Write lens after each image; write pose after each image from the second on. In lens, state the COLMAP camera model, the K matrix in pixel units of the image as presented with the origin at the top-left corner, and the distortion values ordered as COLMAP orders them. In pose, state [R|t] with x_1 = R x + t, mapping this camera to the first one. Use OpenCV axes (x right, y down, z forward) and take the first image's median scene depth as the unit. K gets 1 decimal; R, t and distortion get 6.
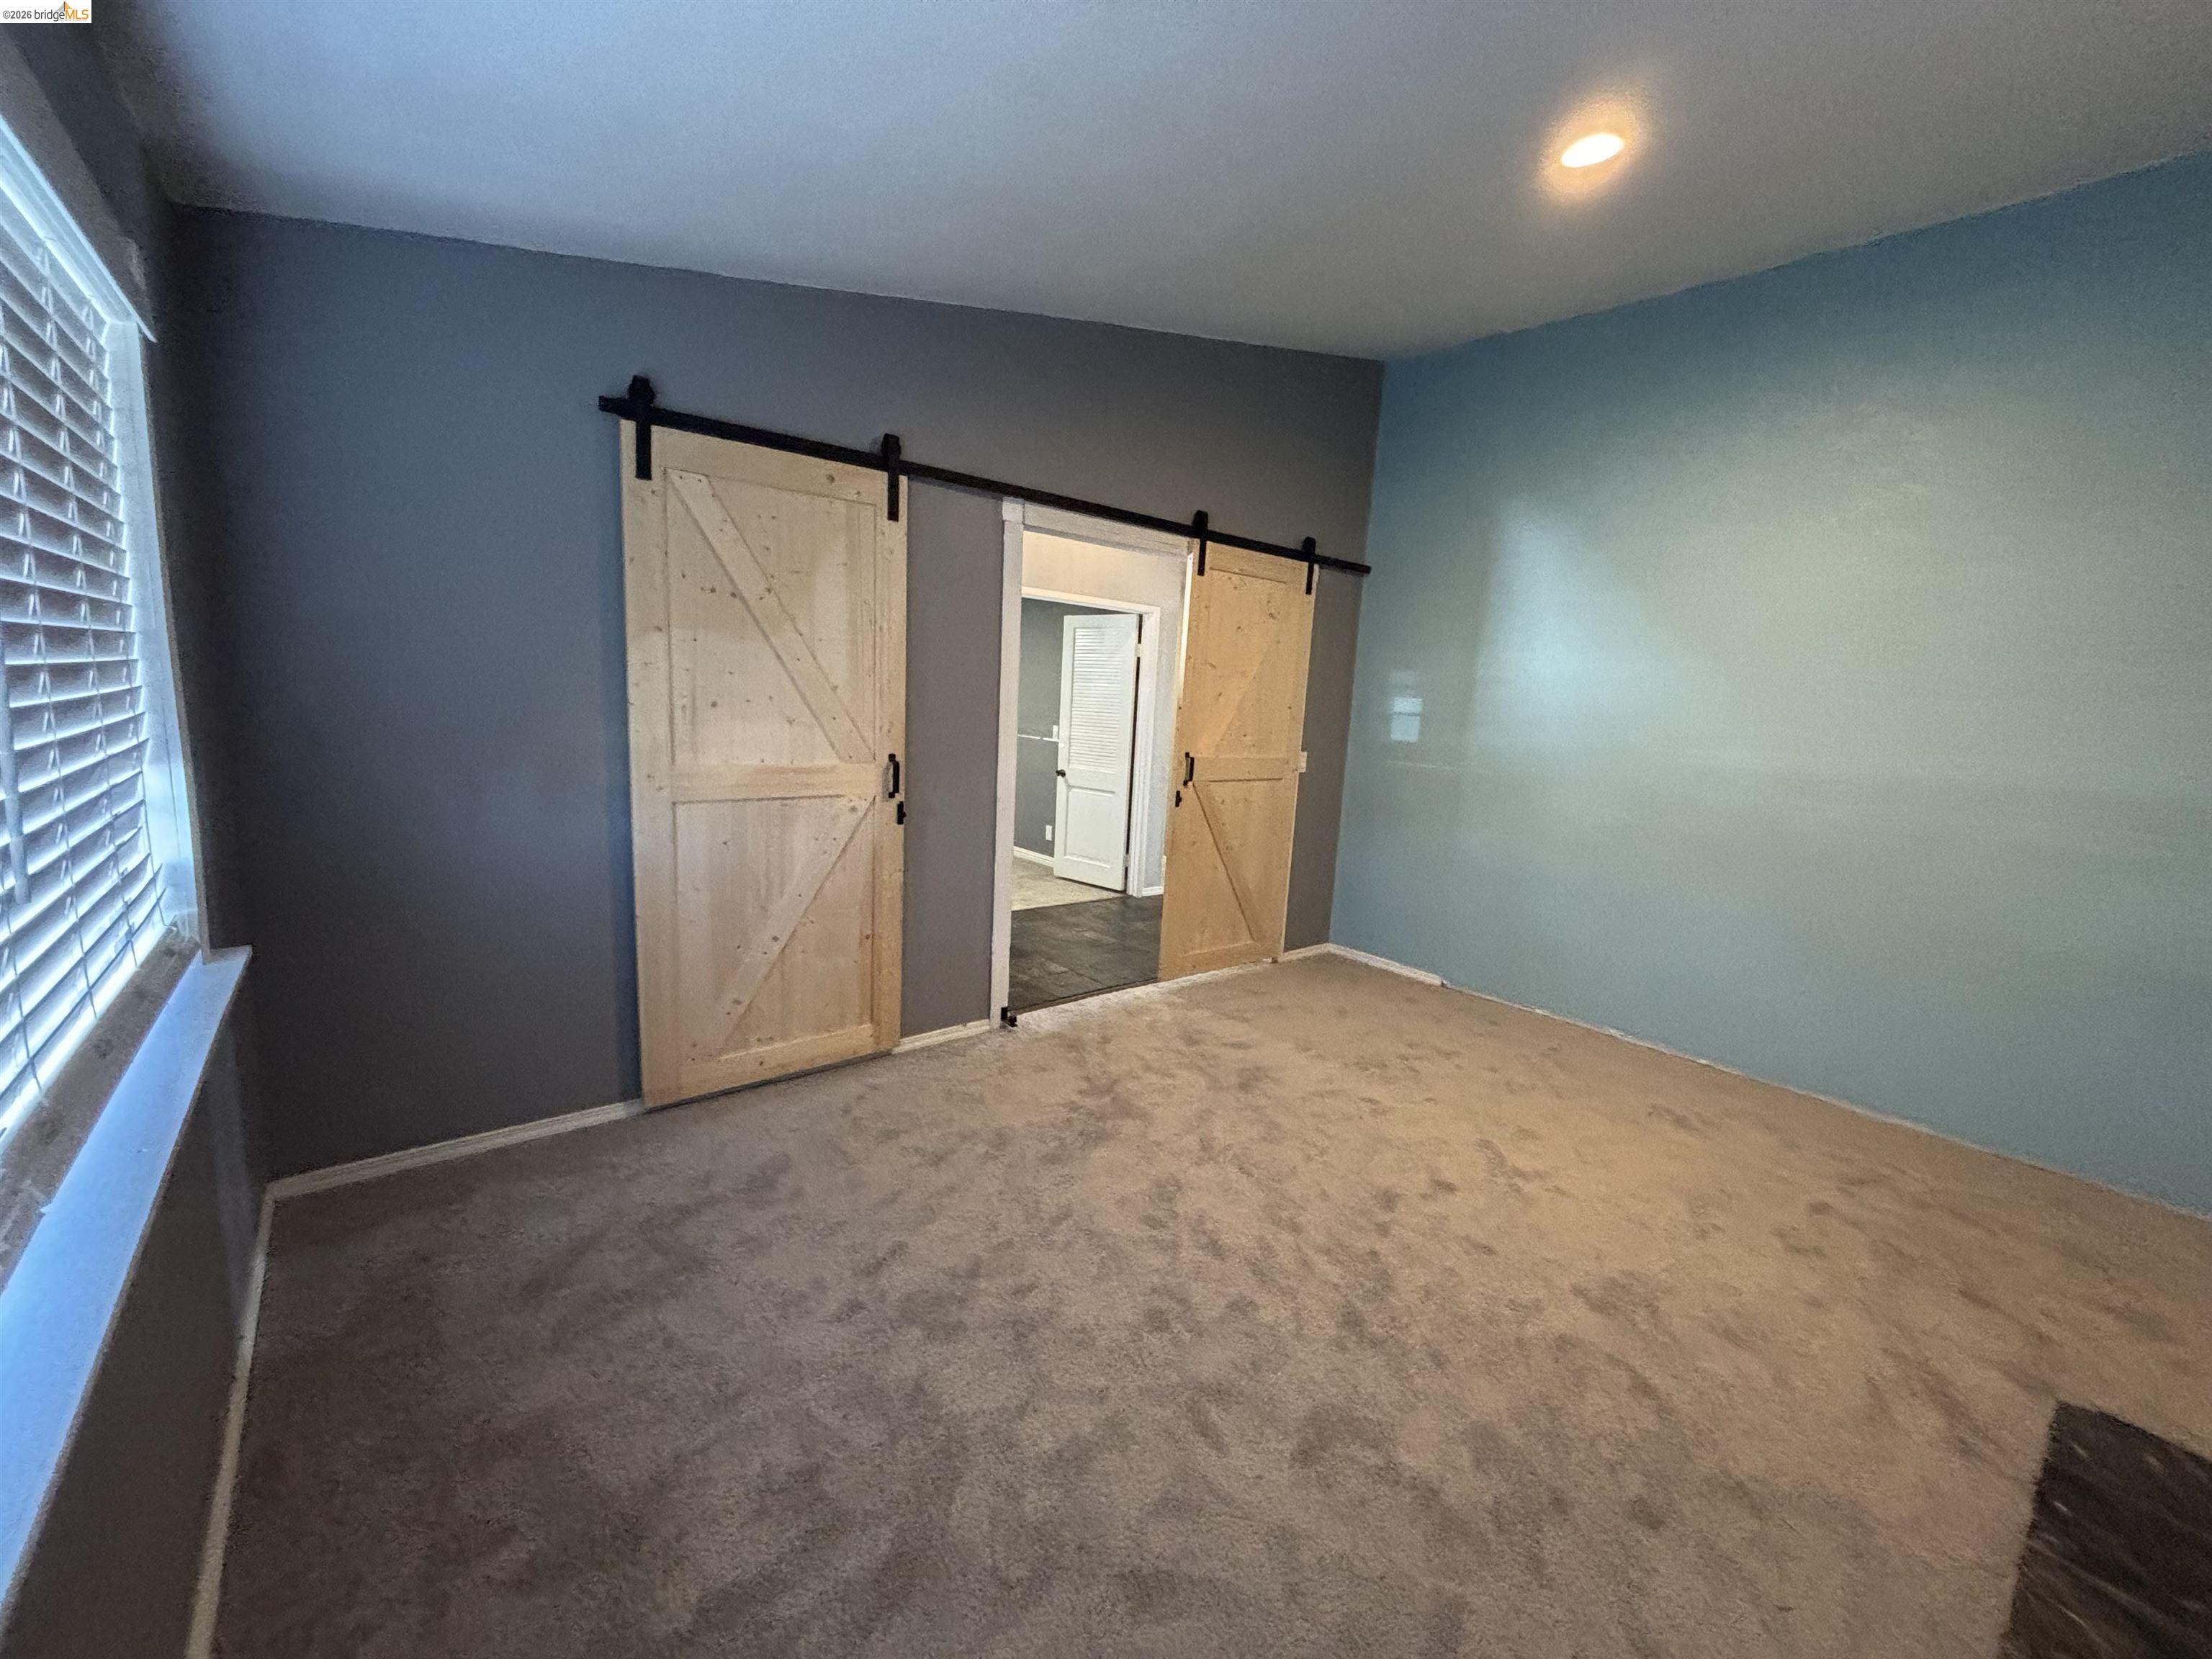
lens RADIAL K [[889.1, 0, 1106.0], [0, 889.1, 829.5], [0, 0, 1]] dist [0.000779, 0.000107]
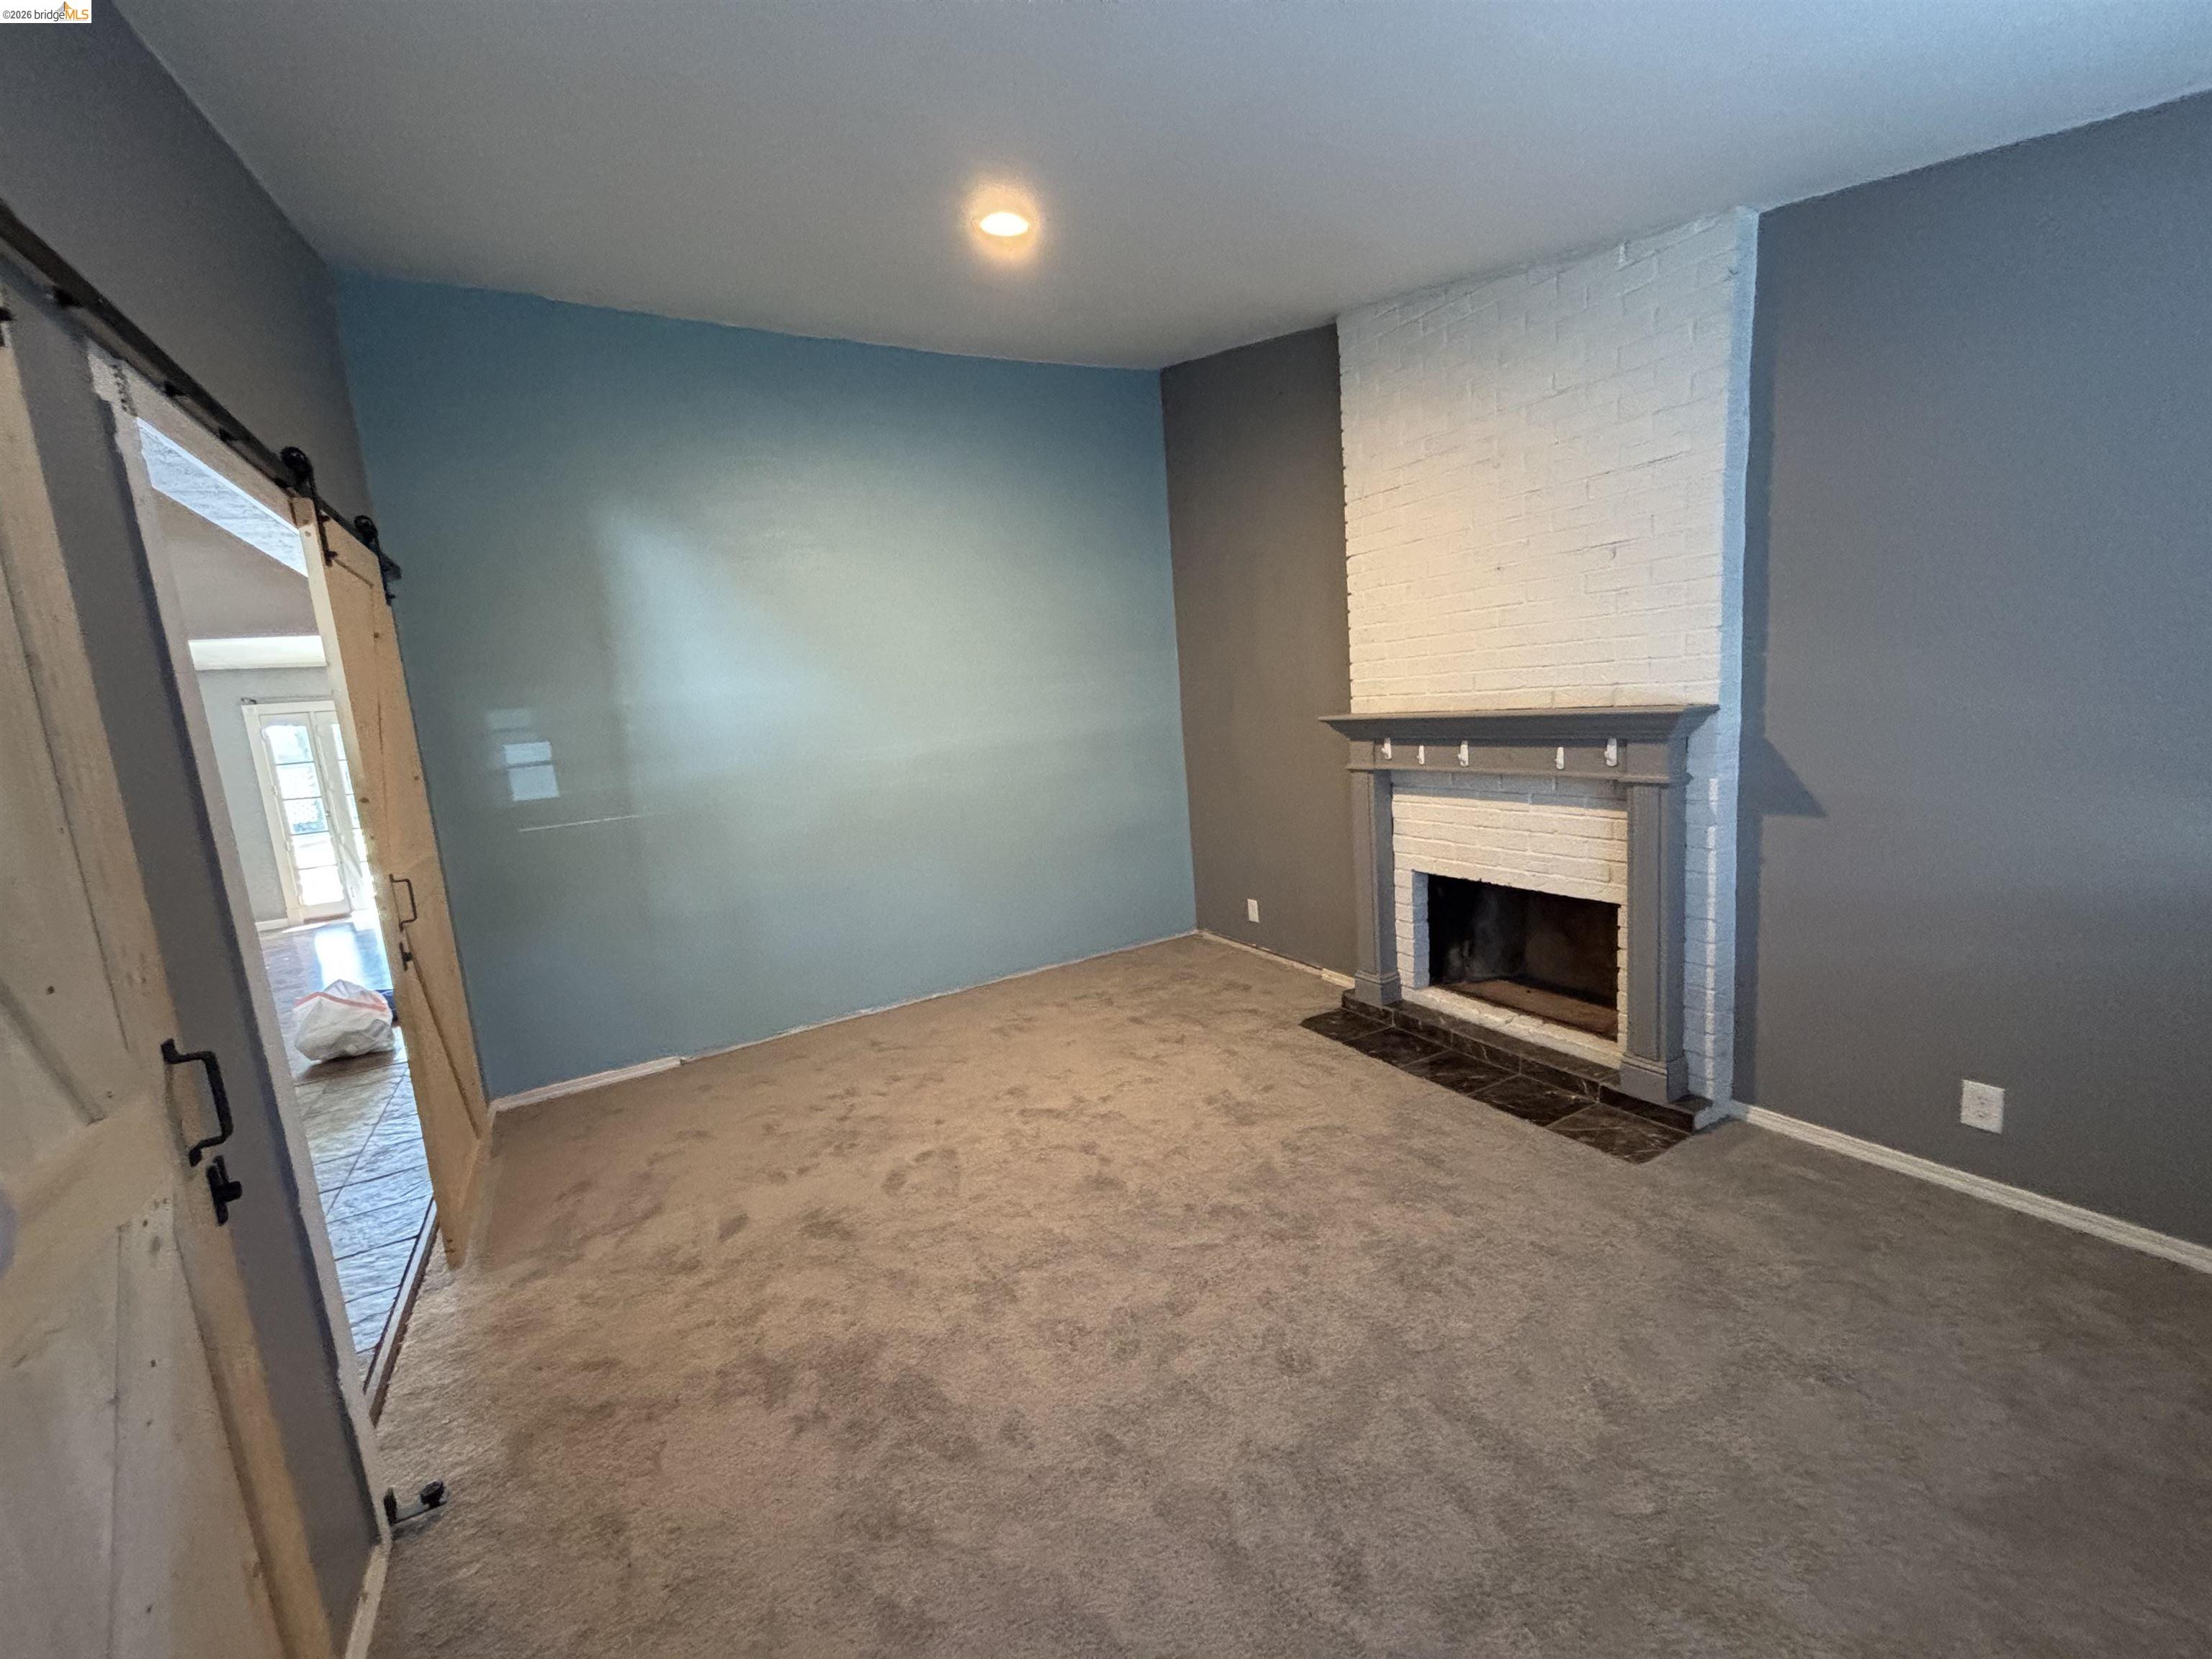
lens RADIAL K [[889.1, 0, 1106.0], [0, 889.1, 829.5], [0, 0, 1]] dist [0.000779, 0.000107]
pose [[0.159370, -0.218209, 0.962801, -0.511217], [0.242175, 0.954108, 0.176152, -0.141077], [-0.957054, 0.205094, 0.204901, 0.588699]]
